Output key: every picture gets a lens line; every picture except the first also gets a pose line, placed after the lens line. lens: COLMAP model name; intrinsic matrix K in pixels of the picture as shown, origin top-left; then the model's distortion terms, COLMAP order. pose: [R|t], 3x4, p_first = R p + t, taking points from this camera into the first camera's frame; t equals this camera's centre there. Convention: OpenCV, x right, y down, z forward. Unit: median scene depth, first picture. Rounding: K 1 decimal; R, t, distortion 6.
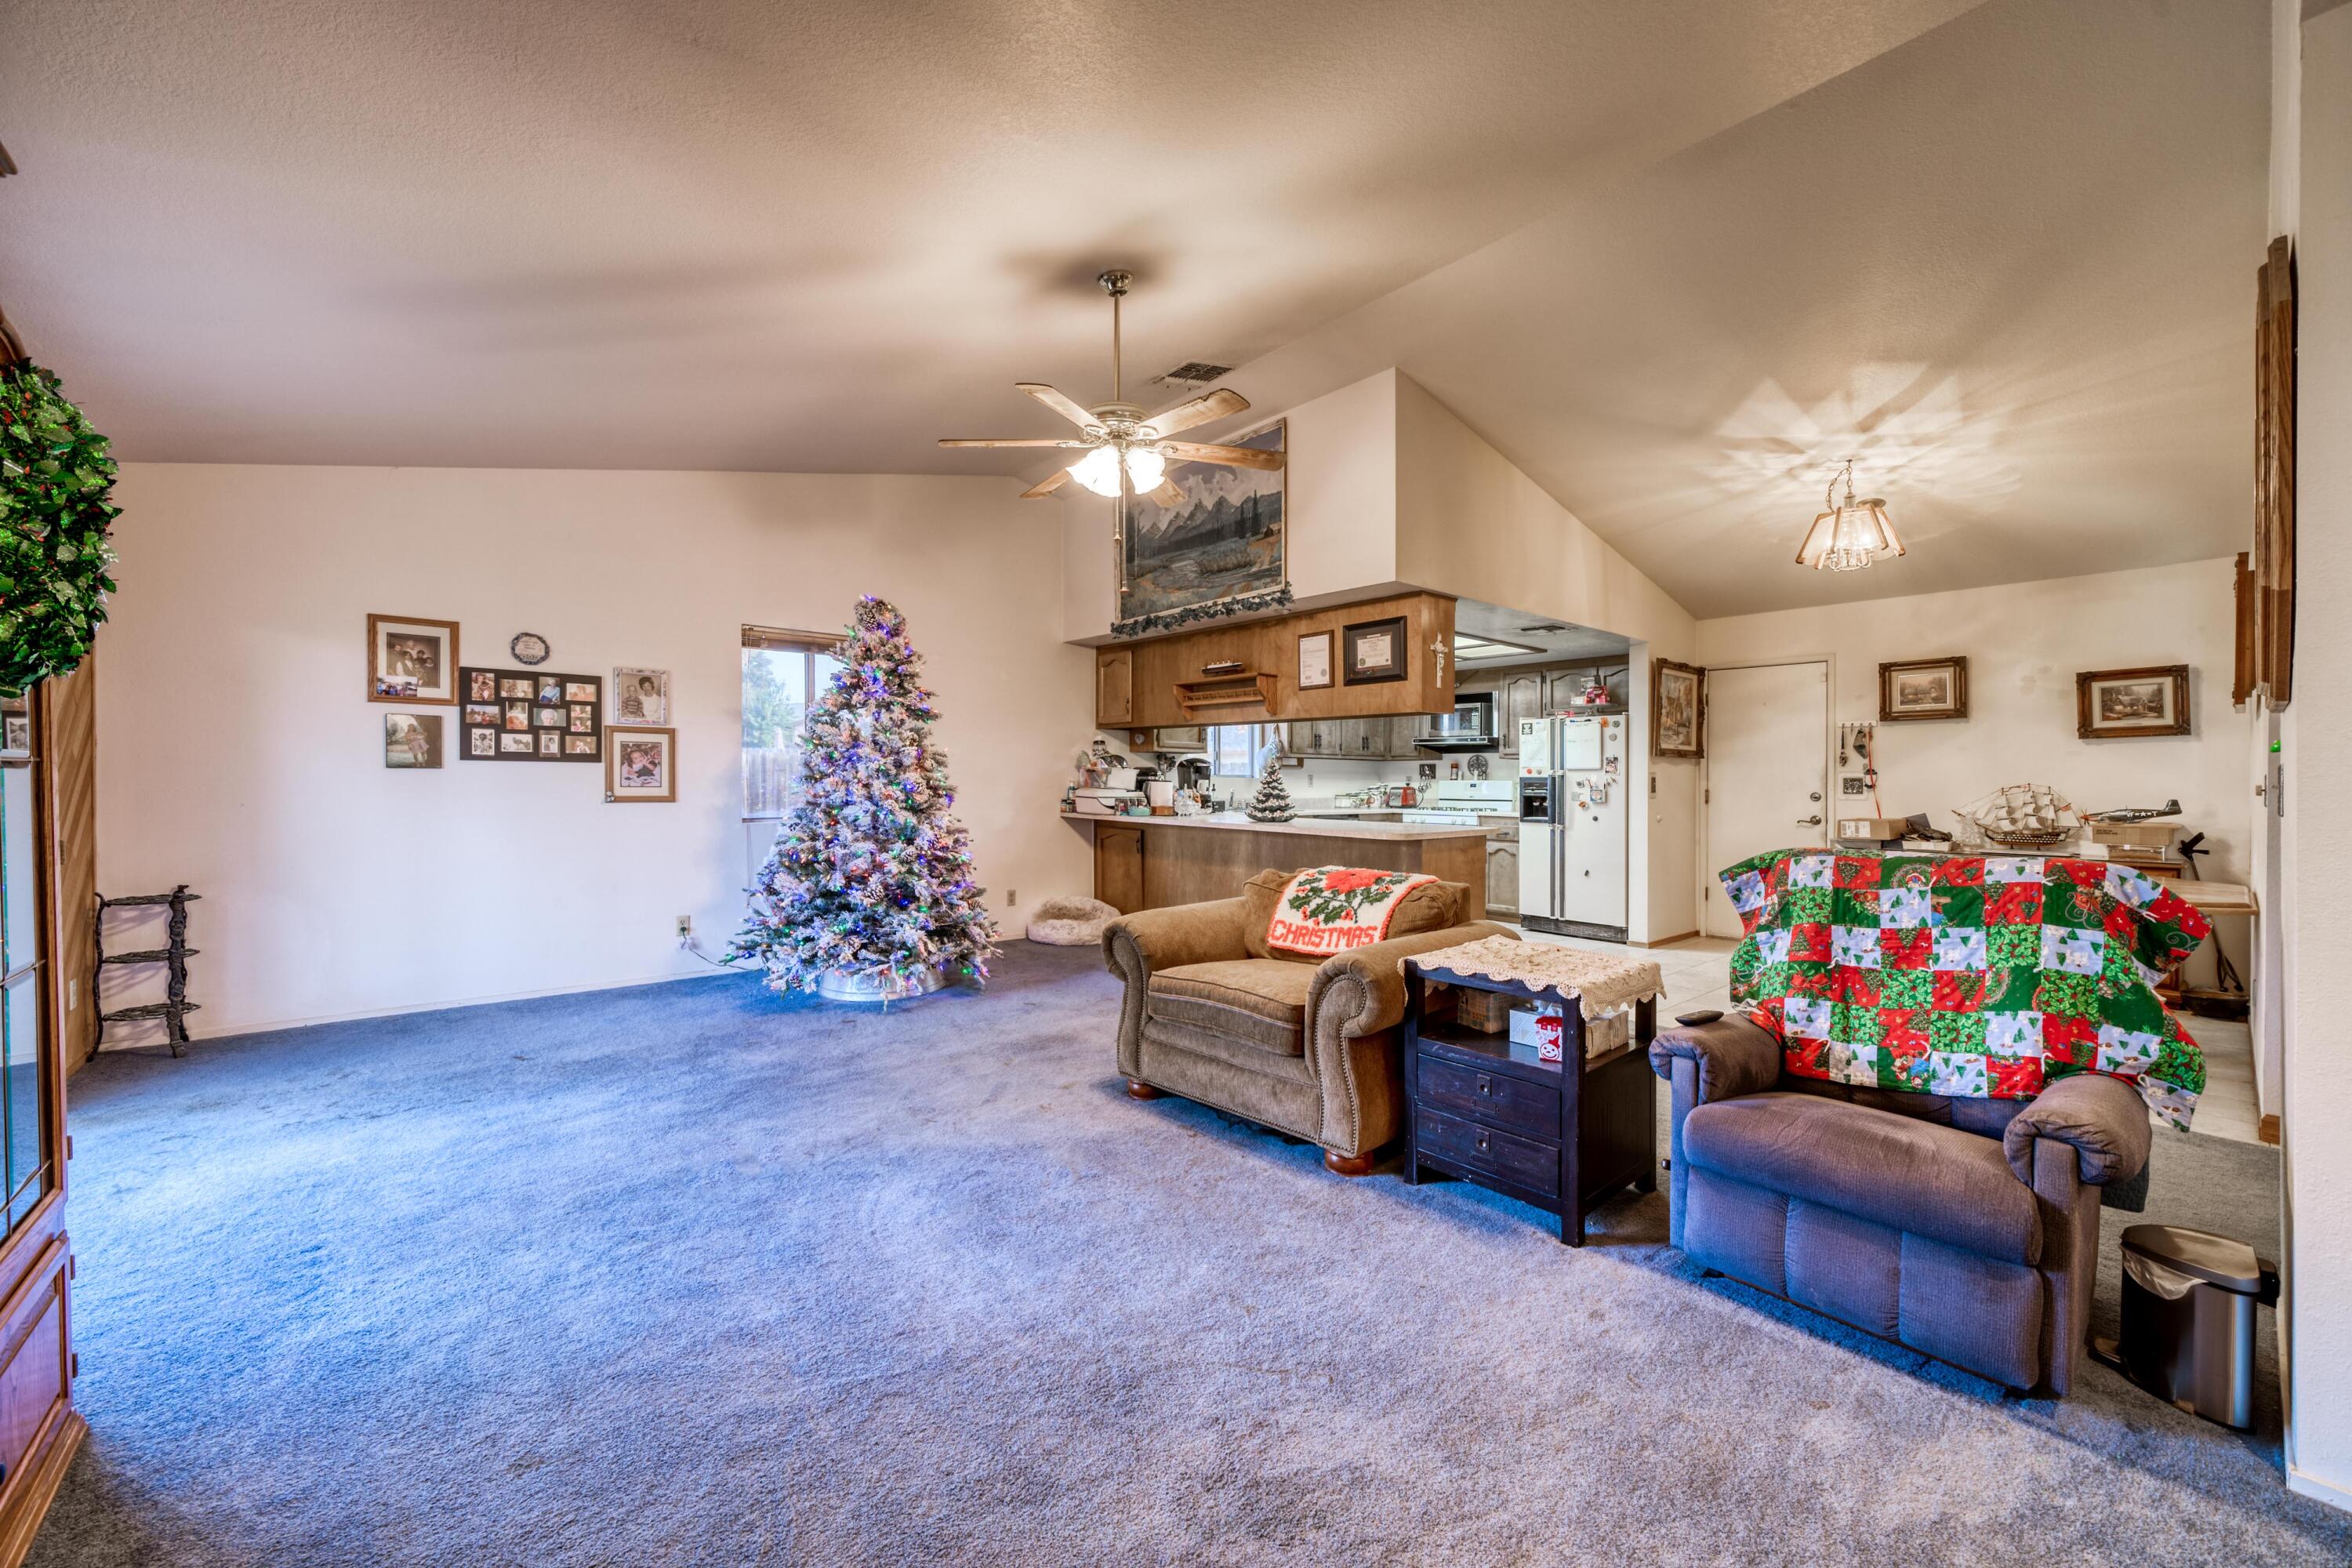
lens RADIAL K [[983.9, 0, 1158.1], [0, 983.9, 786.7], [0, 0, 1]] dist [0.000774, 0.000267]
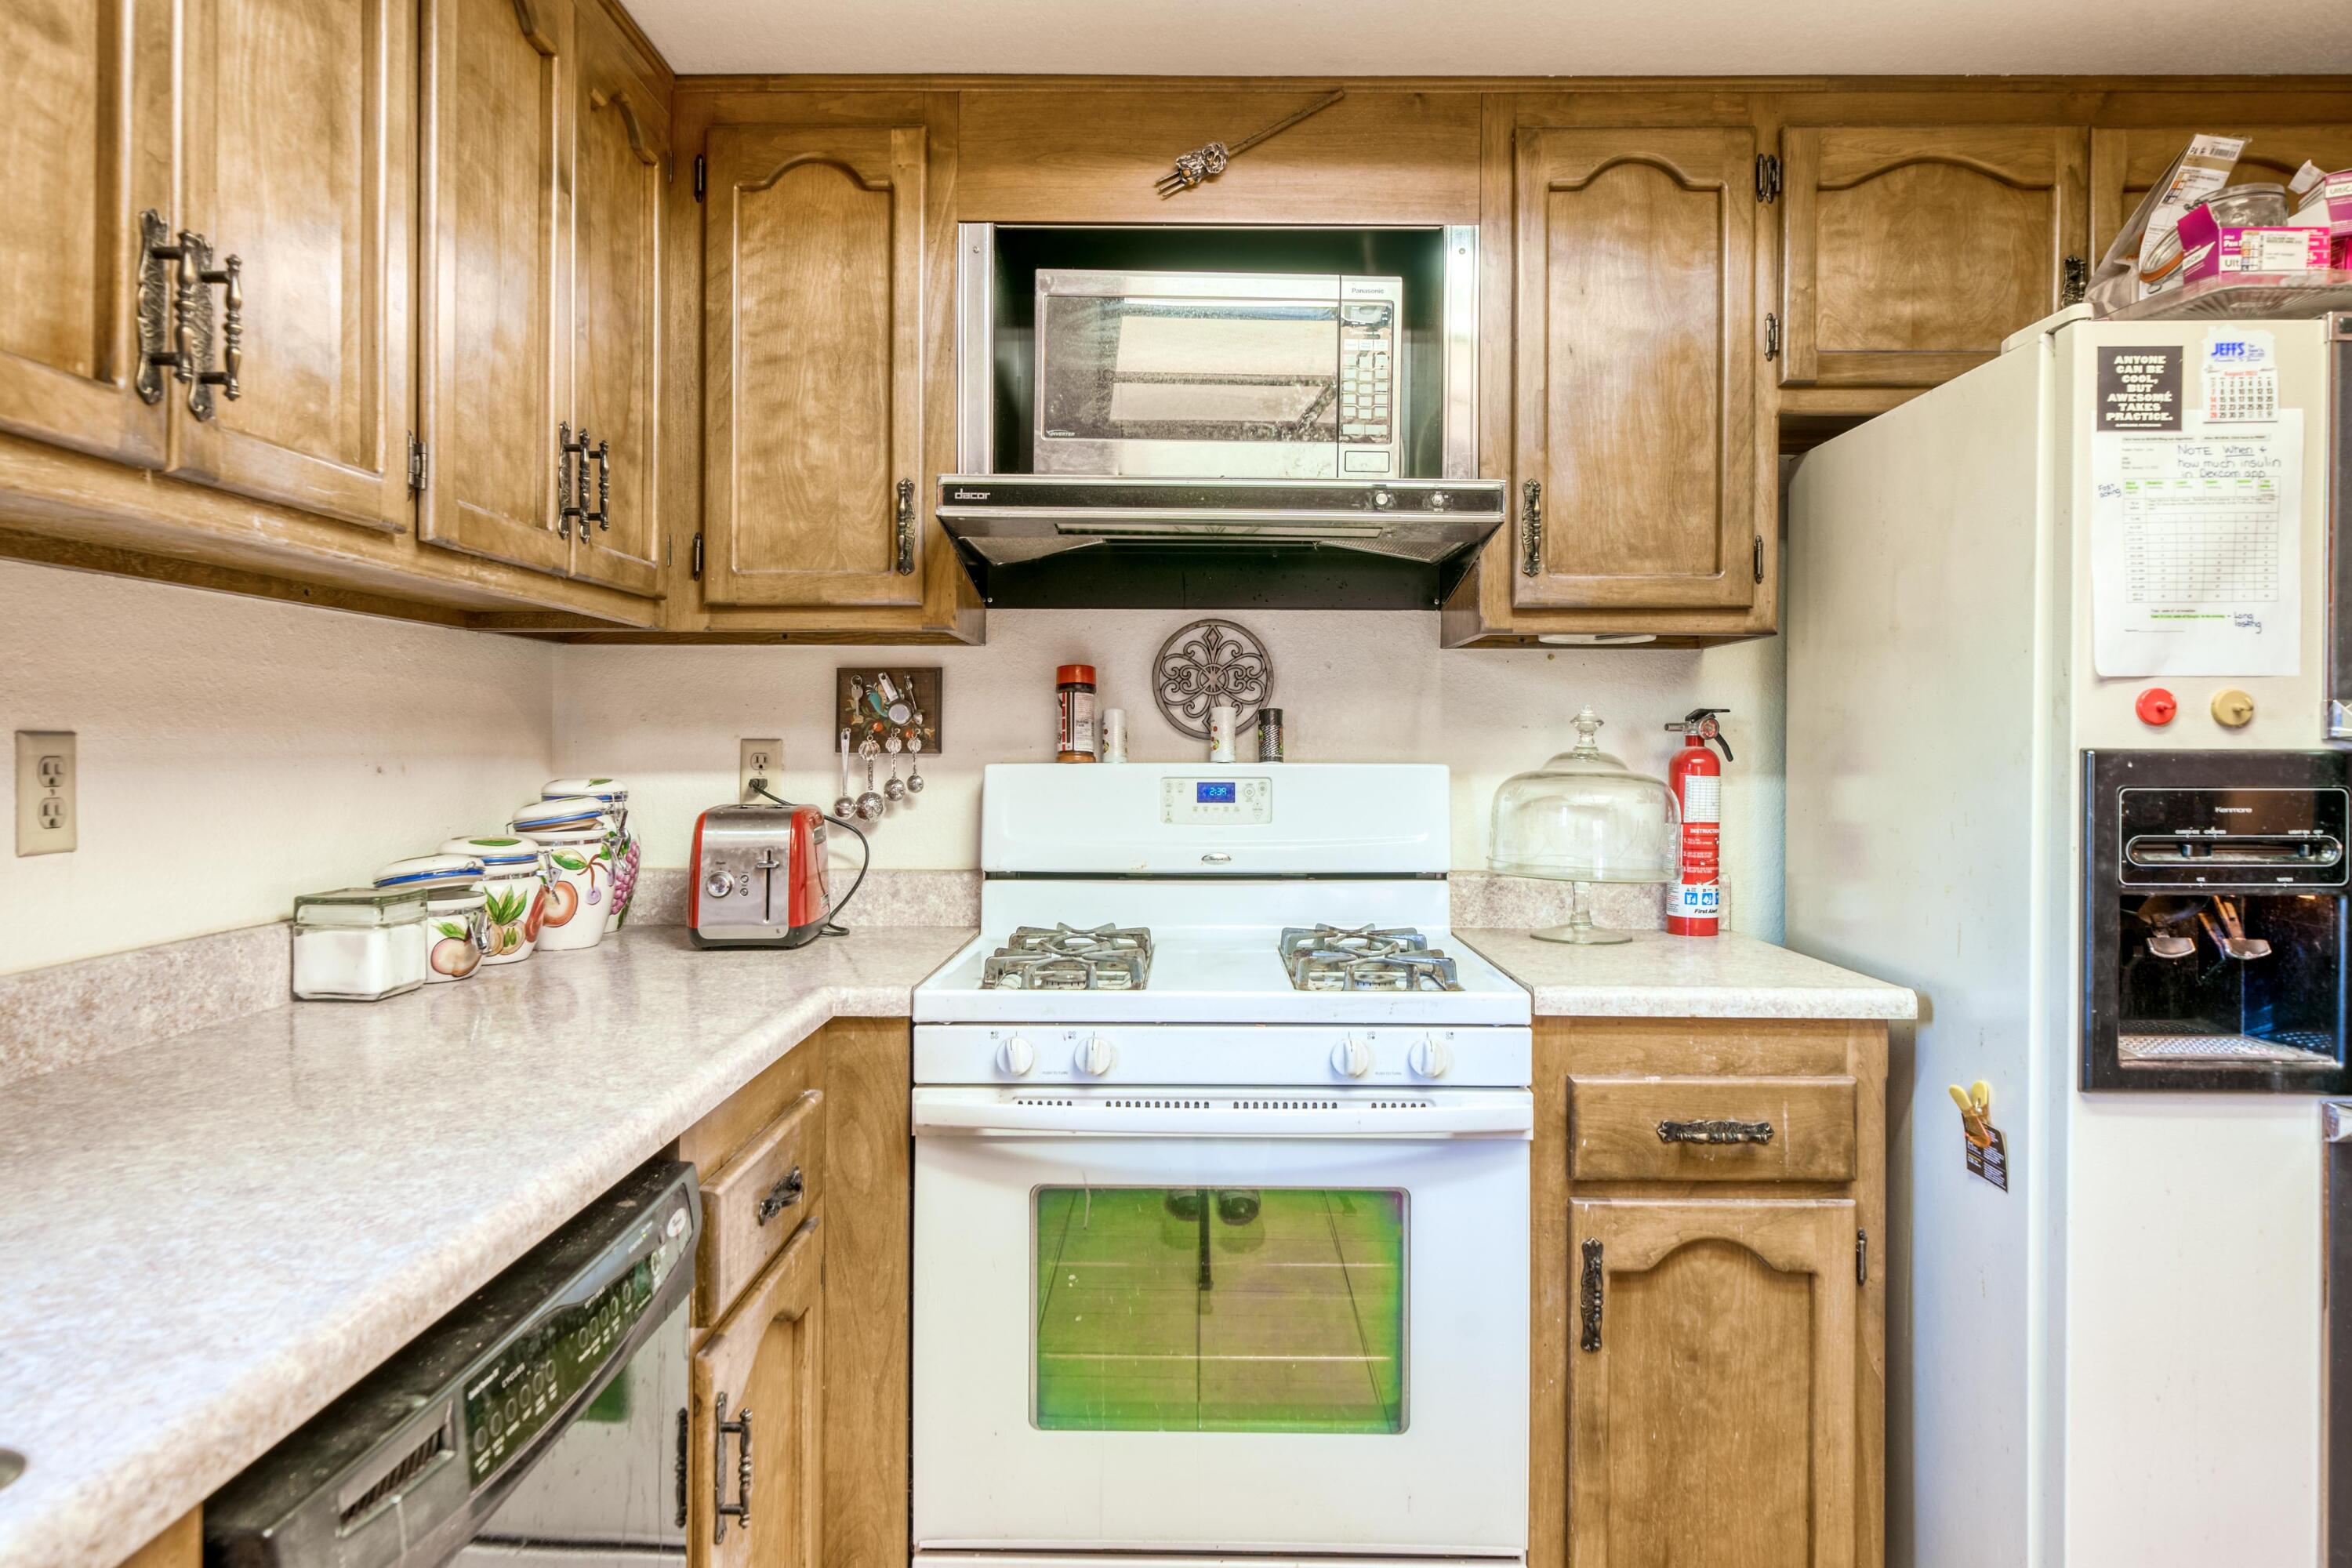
lens RADIAL K [[1448.2, 0, 1173.6], [0, 1448.2, 741.0], [0, 0, 1]] dist [0.000605, 0.000443]
pose [[0.659834, -0.002665, 0.751407, 0.139218], [0.005435, 0.999984, -0.001227, -0.011339], [-0.751392, 0.004894, 0.659838, 0.942270]]
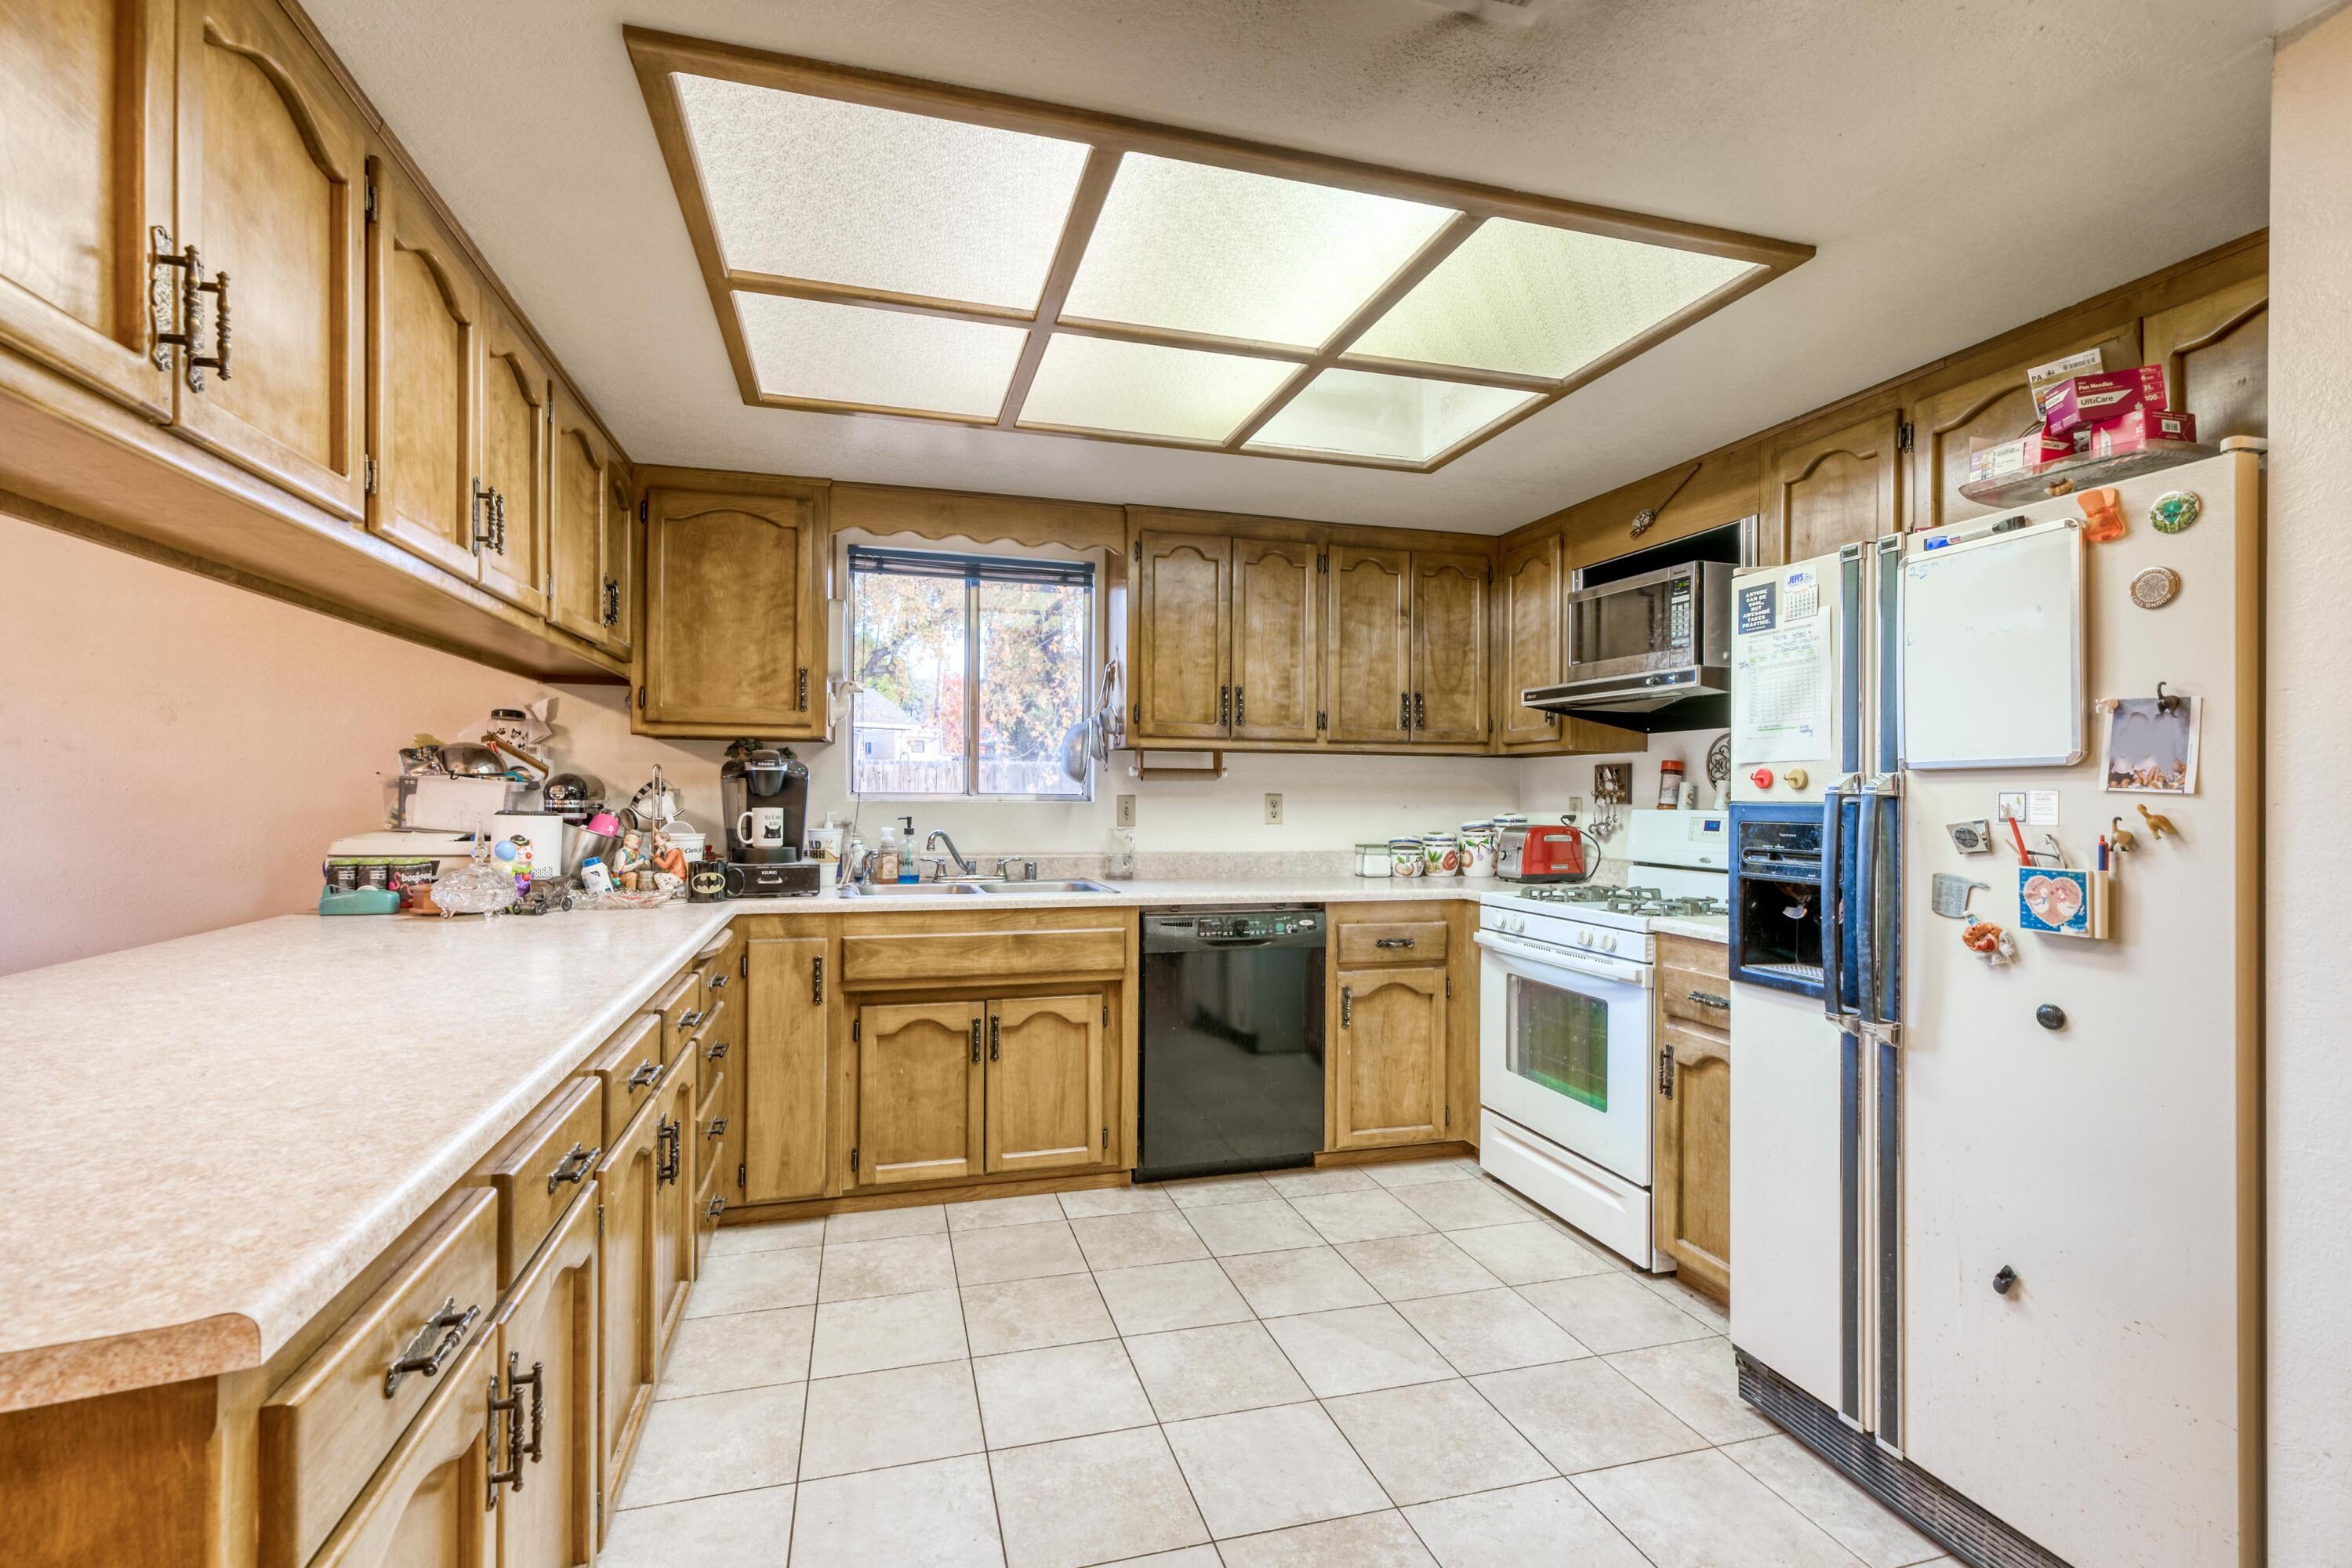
lens RADIAL K [[1076.3, 0, 1176.0], [0, 1076.3, 784.0], [0, 0, 1]] dist [0.000842, 0.000209]
pose [[0.910385, -0.002538, -0.413755, 0.344286], [-0.005892, 0.999800, -0.019098, -0.008215], [0.413721, 0.019824, 0.910188, 0.674889]]
